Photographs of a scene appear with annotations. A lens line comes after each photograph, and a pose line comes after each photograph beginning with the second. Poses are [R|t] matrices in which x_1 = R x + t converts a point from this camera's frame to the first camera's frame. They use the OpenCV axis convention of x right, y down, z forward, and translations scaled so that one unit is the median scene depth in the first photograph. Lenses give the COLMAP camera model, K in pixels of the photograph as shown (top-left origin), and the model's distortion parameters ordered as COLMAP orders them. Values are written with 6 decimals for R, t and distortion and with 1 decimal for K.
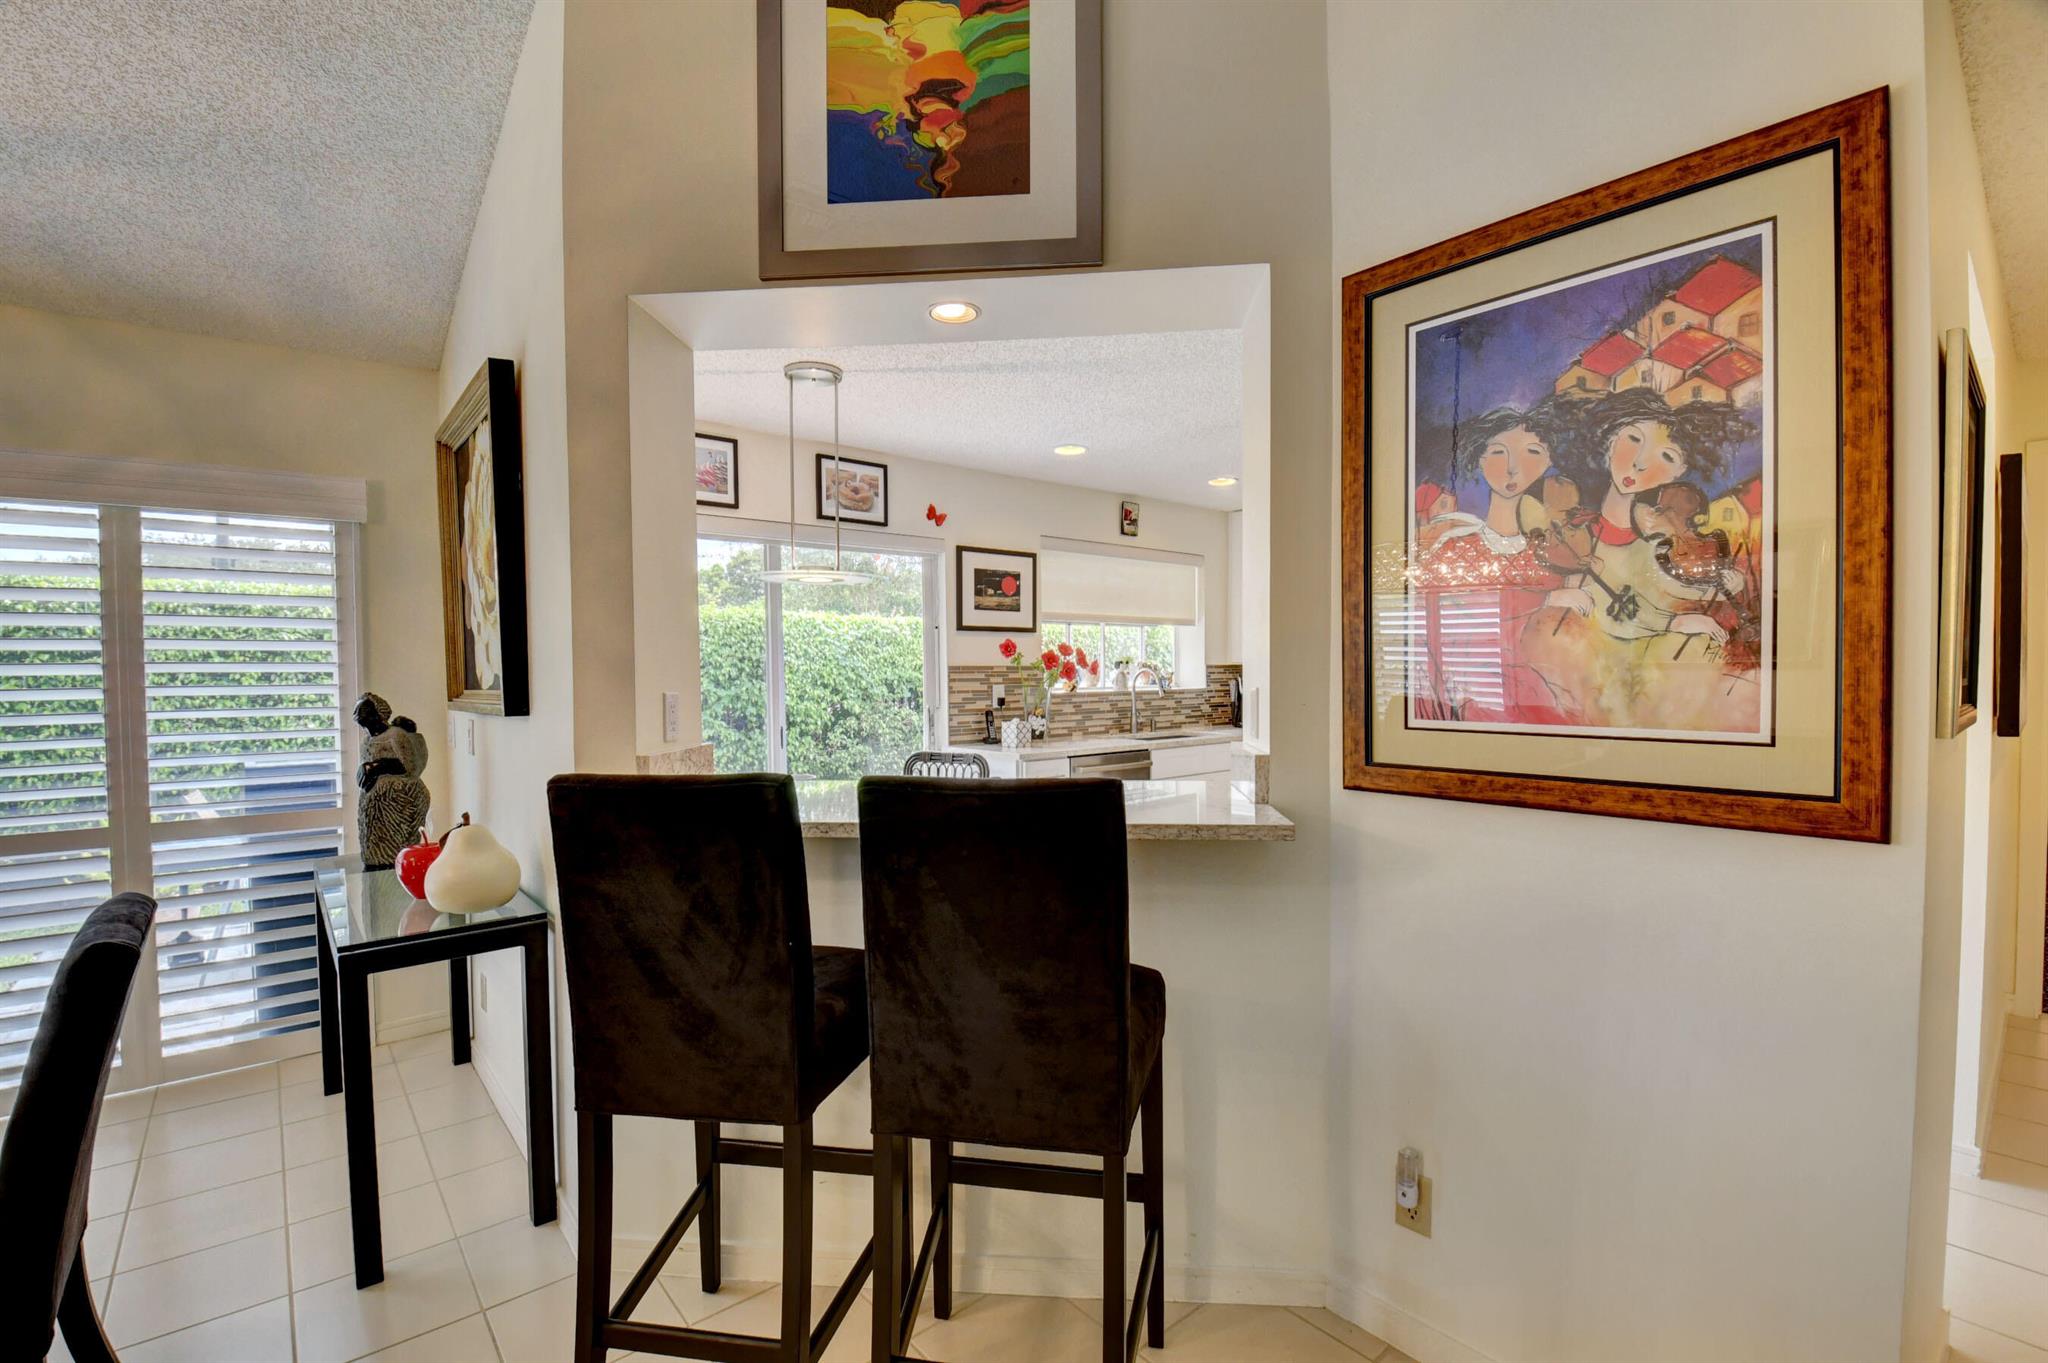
lens RADIAL K [[896.1, 0, 1015.8], [0, 896.1, 694.0], [0, 0, 1]] dist [0.010228, -0.024642]
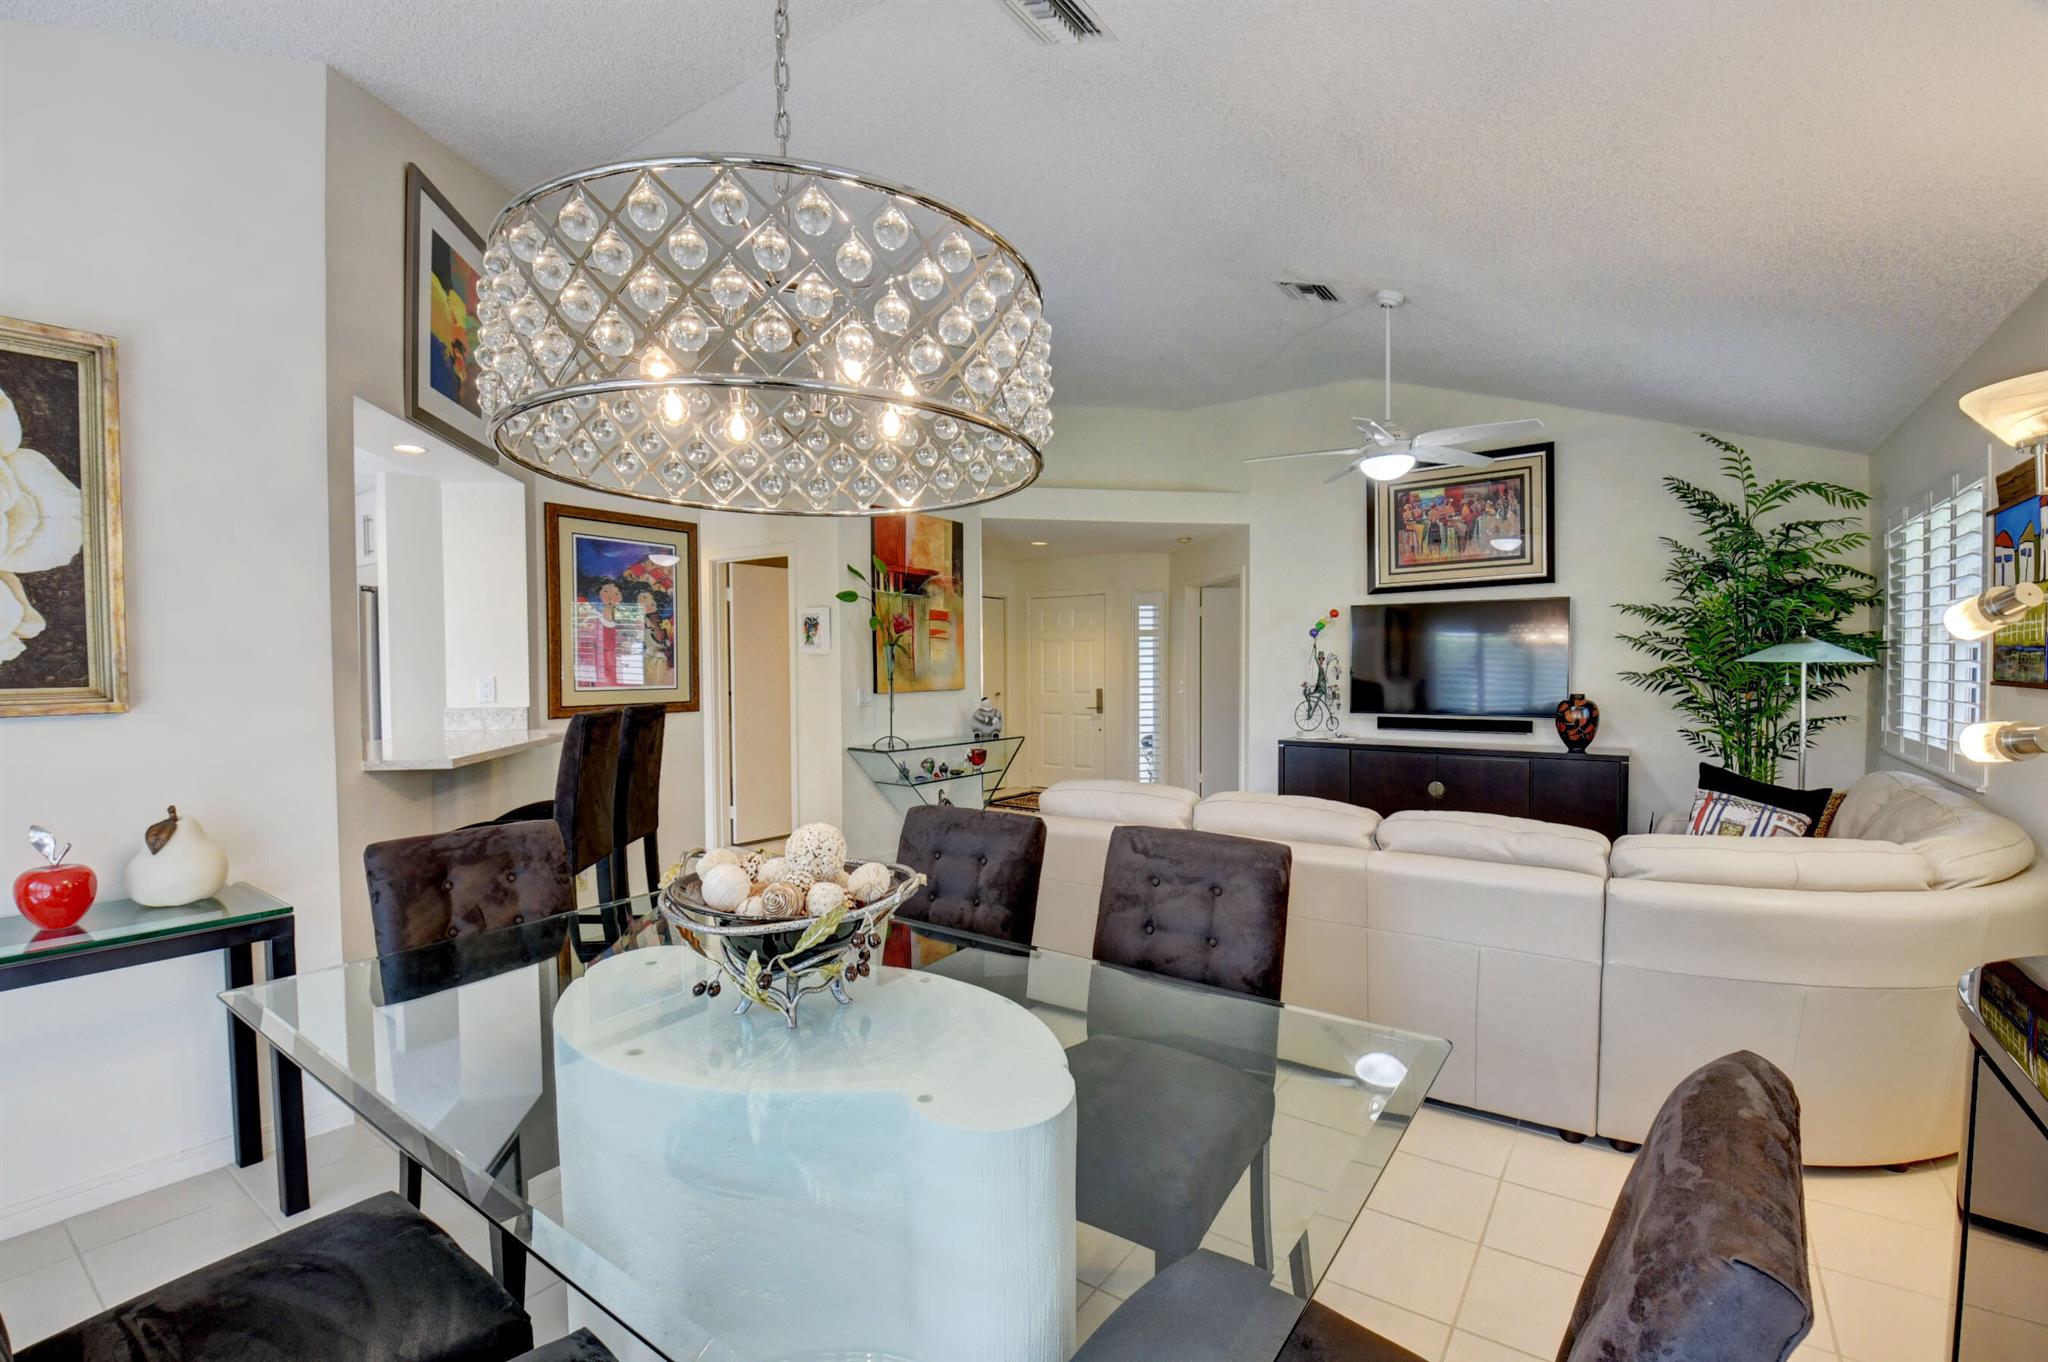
lens RADIAL K [[896.1, 0, 1015.8], [0, 896.1, 693.5], [0, 0, 1]] dist [0.010228, -0.024642]
pose [[-0.245478, -0.018563, 0.969225, -5.983149], [0.032619, 0.999092, 0.027397, 0.041265], [-0.968853, 0.038340, -0.244649, 1.072450]]
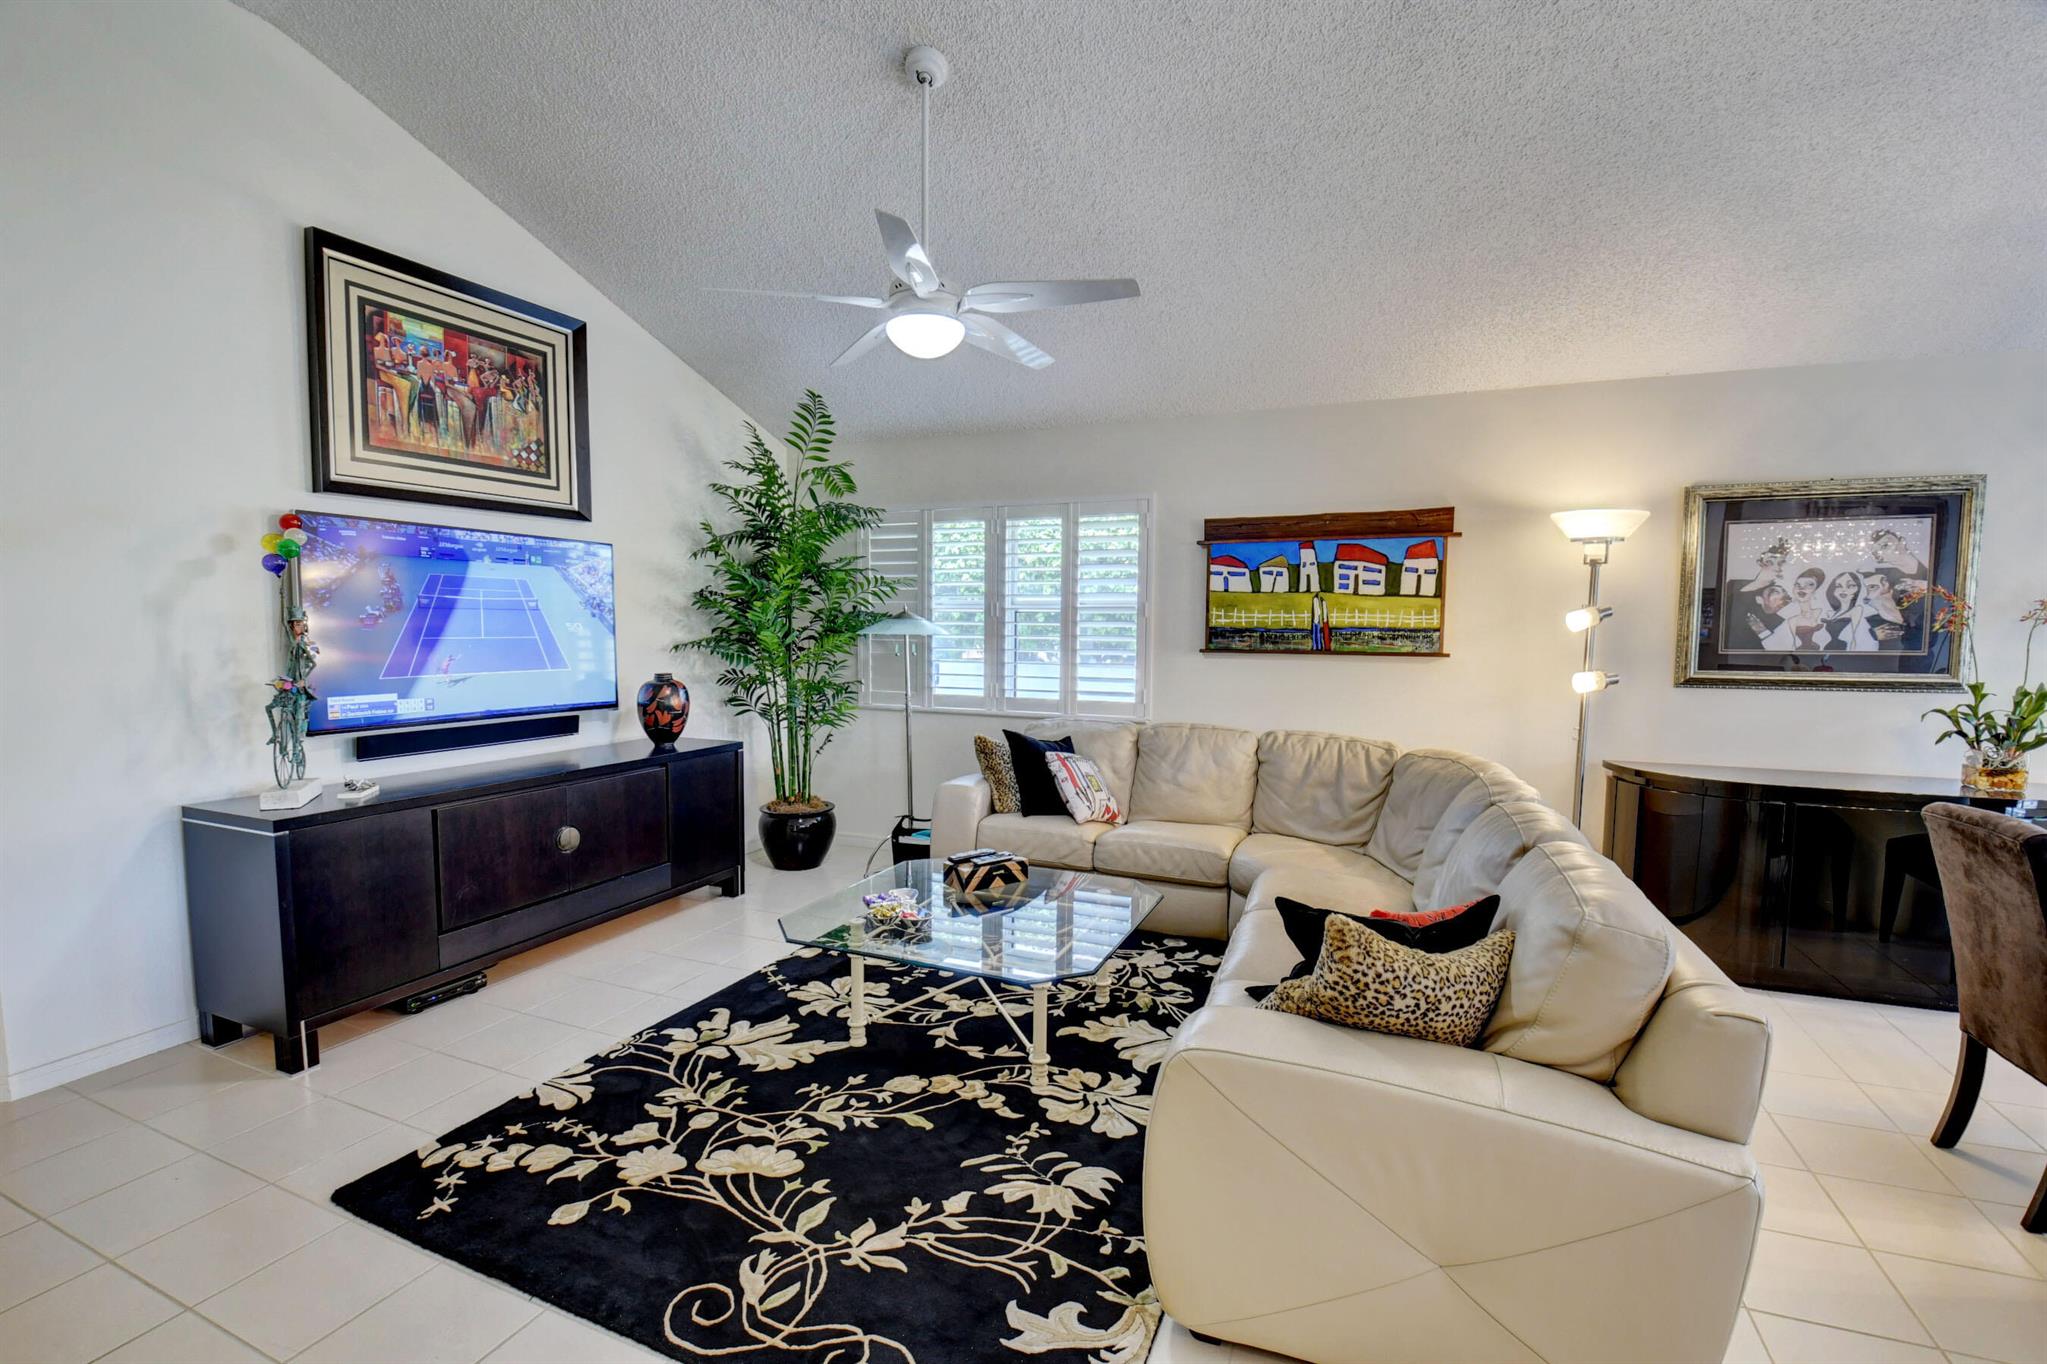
lens RADIAL K [[895.7, 0, 1015.3], [0, 895.7, 694.5], [0, 0, 1]] dist [0.010228, -0.024642]
pose [[-0.894426, 0.035698, -0.445789, 1.571505], [-0.011145, 0.994720, 0.102017, -0.097572], [0.447078, 0.096215, -0.889305, 0.901521]]
